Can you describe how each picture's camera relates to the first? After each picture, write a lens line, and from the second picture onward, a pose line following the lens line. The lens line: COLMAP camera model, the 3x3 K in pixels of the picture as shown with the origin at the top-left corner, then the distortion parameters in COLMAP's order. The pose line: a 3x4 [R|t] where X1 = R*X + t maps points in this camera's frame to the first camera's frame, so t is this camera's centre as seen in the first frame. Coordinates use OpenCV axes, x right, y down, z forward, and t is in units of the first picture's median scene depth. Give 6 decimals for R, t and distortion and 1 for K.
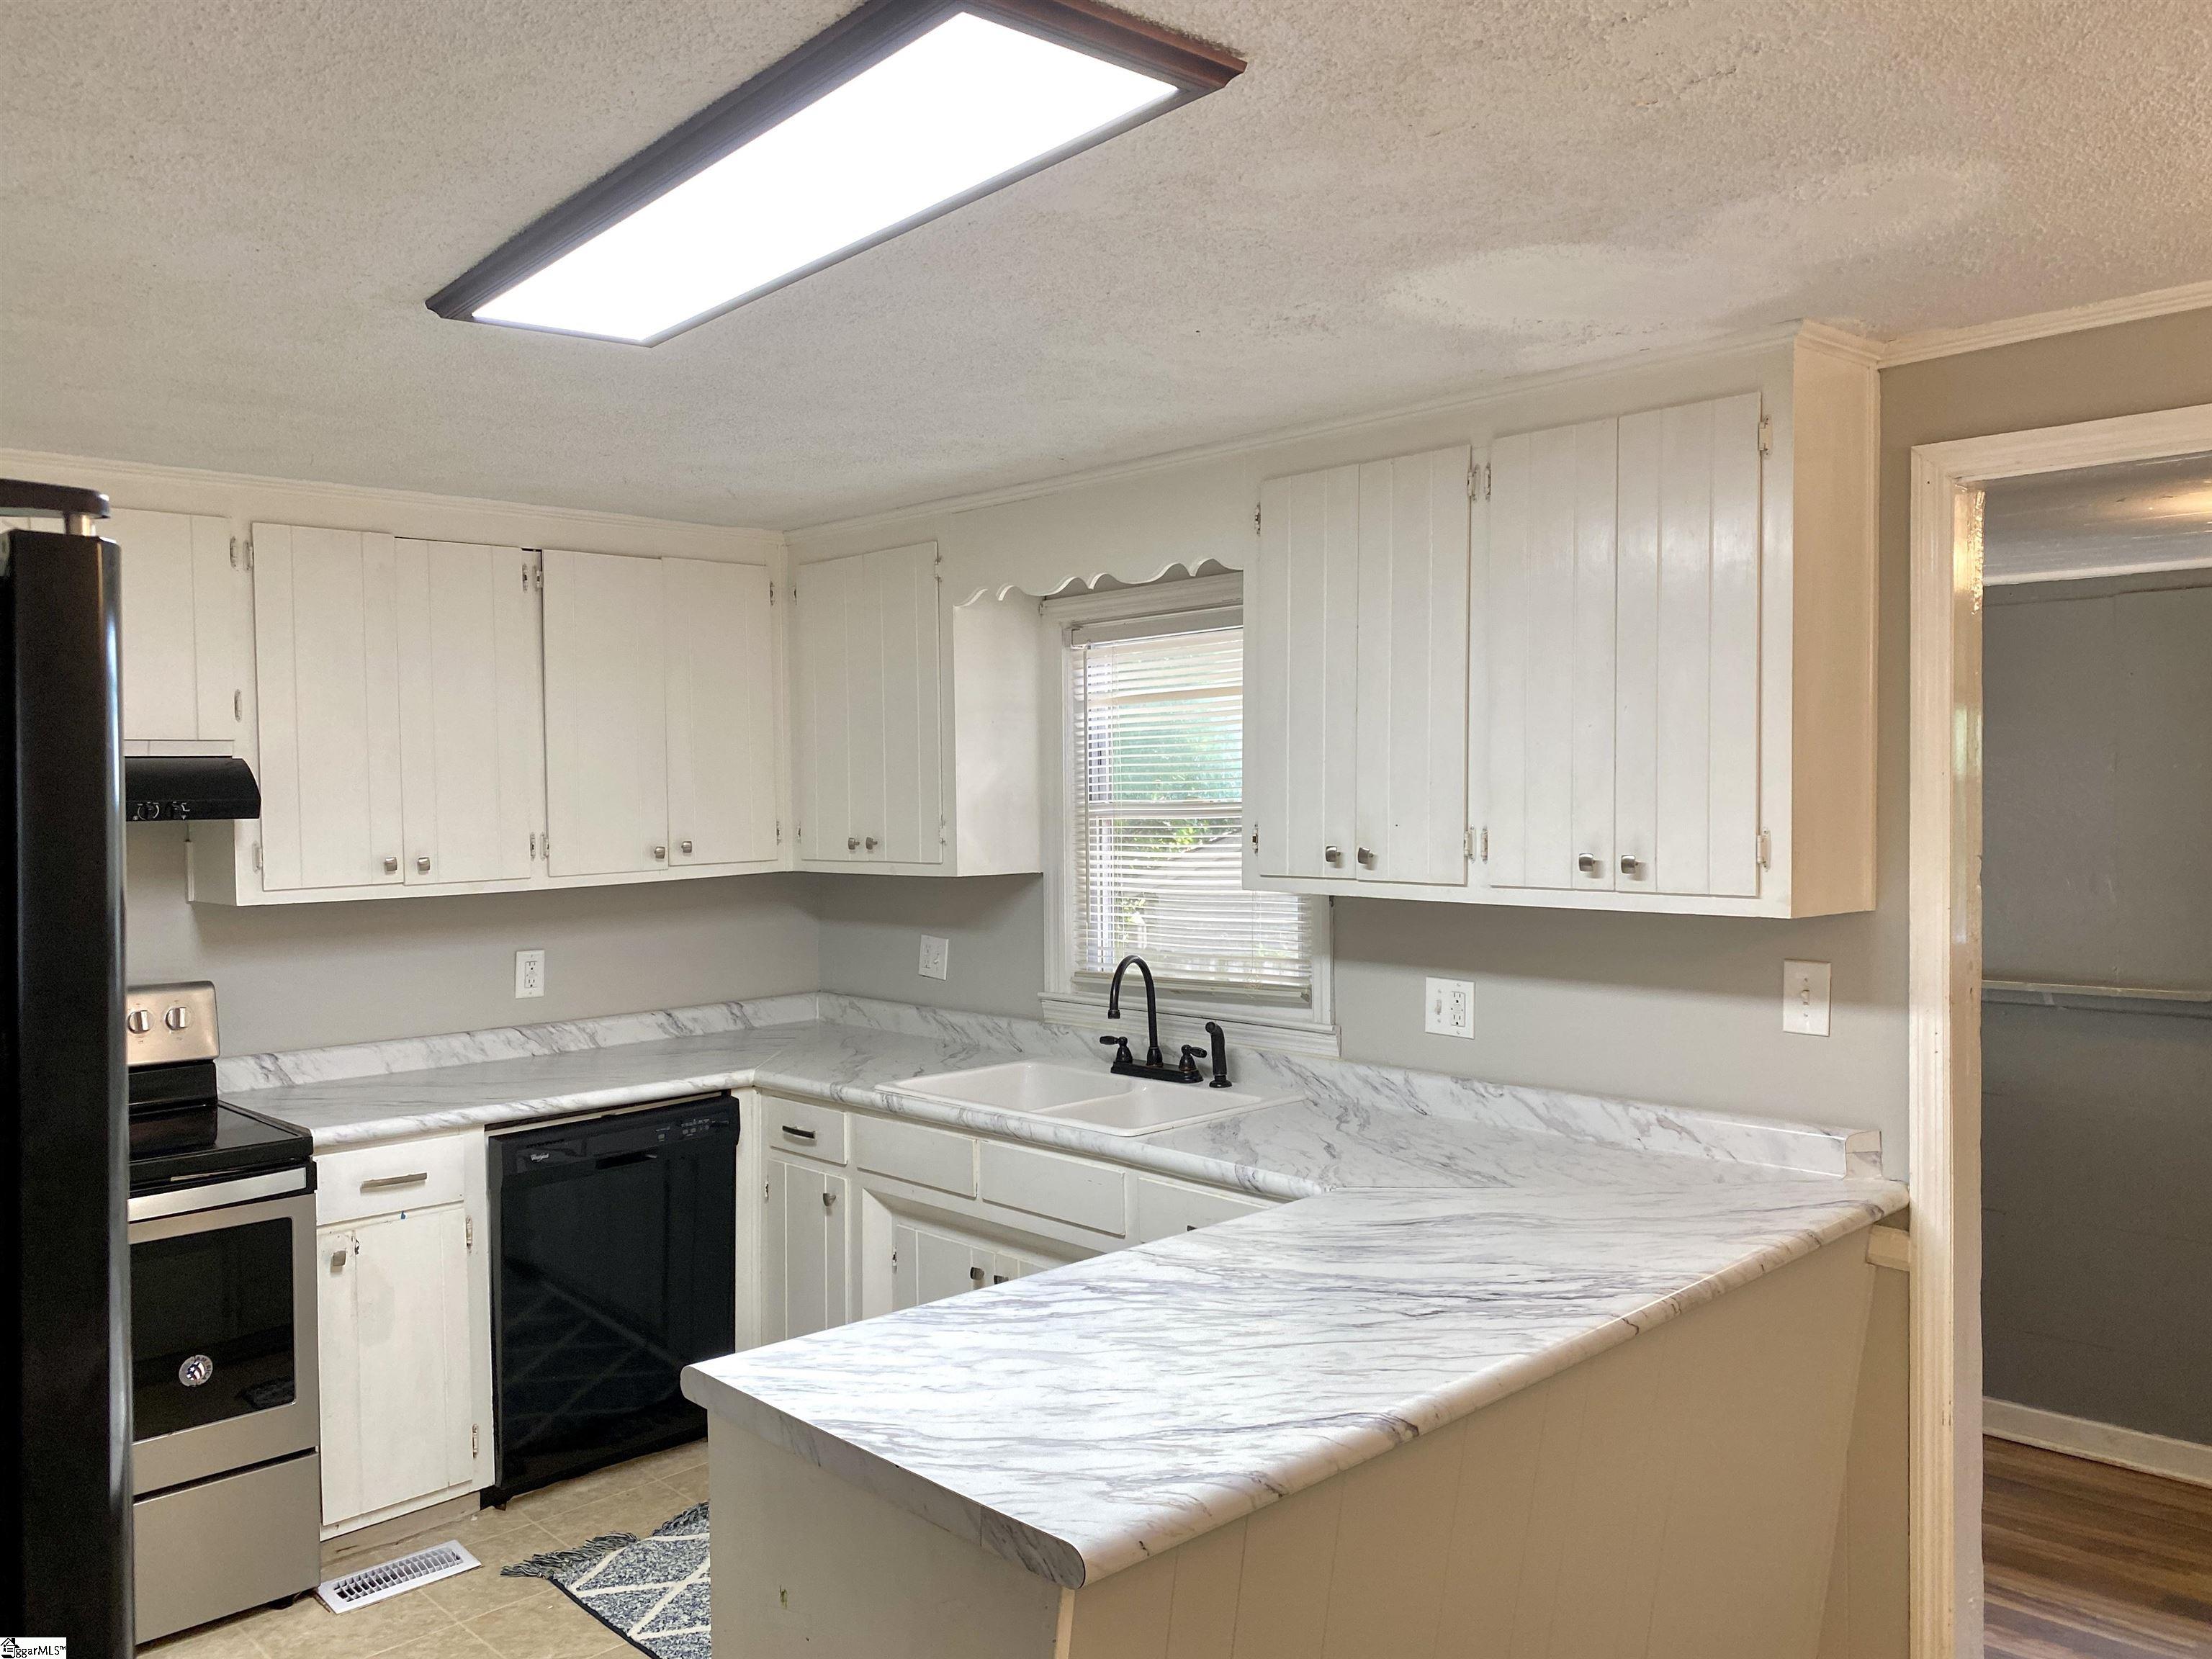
lens RADIAL K [[1710.5, 0, 1097.7], [0, 1710.5, 833.2], [0, 0, 1]] dist [0.005715, 0.016101]
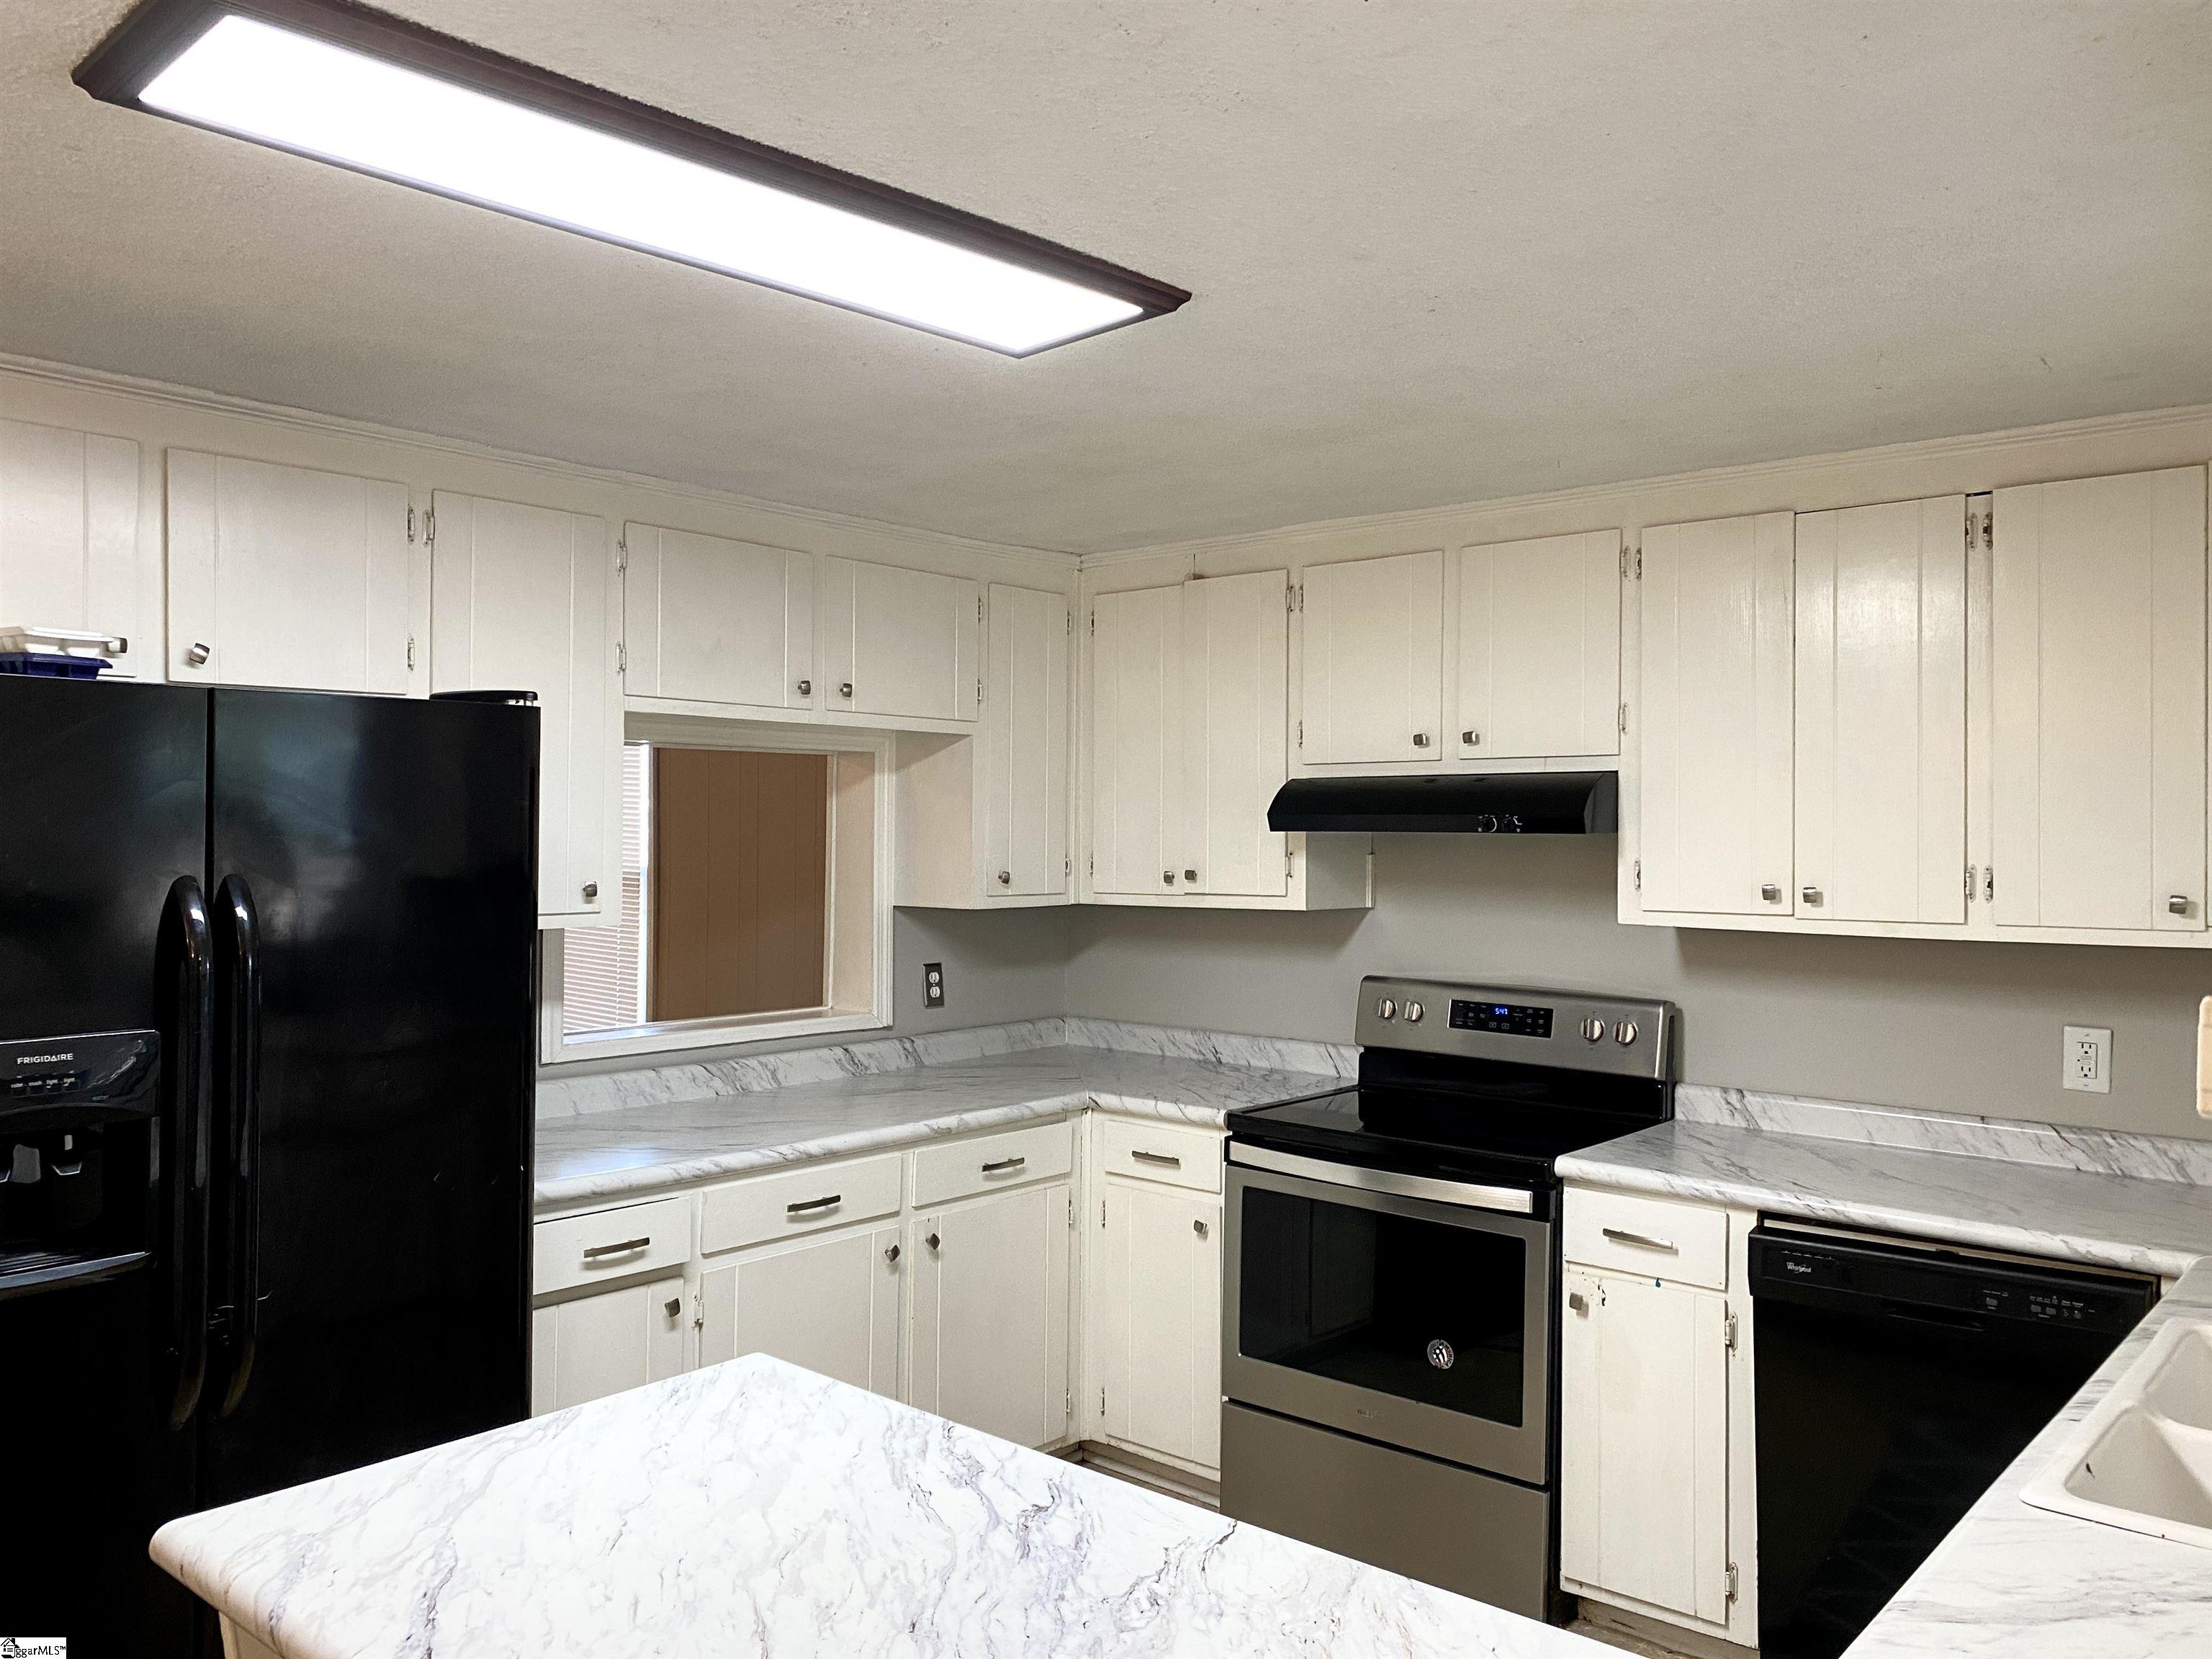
lens RADIAL K [[1710.5, 0, 1099.1], [0, 1710.5, 824.1], [0, 0, 1]] dist [0.005715, 0.016101]
pose [[0.082850, 0.014049, -0.996463, 0.690889], [-0.034210, 0.999351, 0.011245, -0.024508], [0.995975, 0.033158, 0.083277, 0.946860]]
